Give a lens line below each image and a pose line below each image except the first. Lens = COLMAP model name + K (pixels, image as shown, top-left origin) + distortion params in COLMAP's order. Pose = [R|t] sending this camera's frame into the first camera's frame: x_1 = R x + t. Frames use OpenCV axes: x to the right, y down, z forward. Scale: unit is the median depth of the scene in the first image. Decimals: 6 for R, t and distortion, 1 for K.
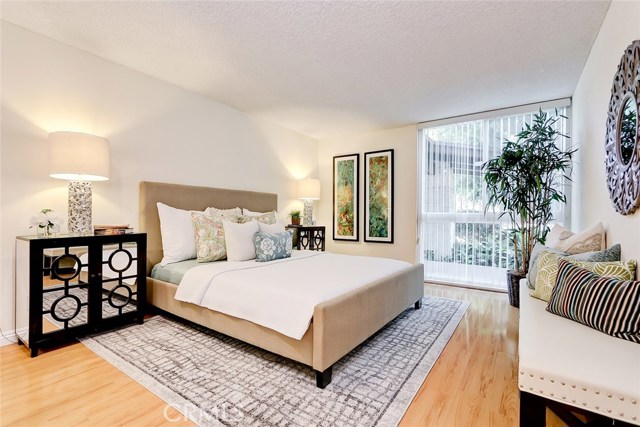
lens RADIAL K [[293.6, 0, 315.4], [0, 293.6, 212.3], [0, 0, 1]] dist [0.000234, -0.000194]
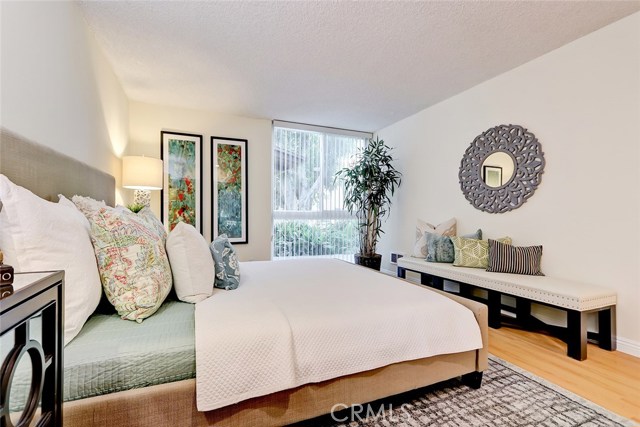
lens RADIAL K [[293.6, 0, 315.4], [0, 293.6, 212.3], [0, 0, 1]] dist [0.000234, -0.000194]
pose [[0.525521, 0.002509, 0.850777, -0.395590], [-0.012181, 0.999915, 0.004575, 0.001913], [-0.850694, -0.012767, 0.525507, 0.337959]]
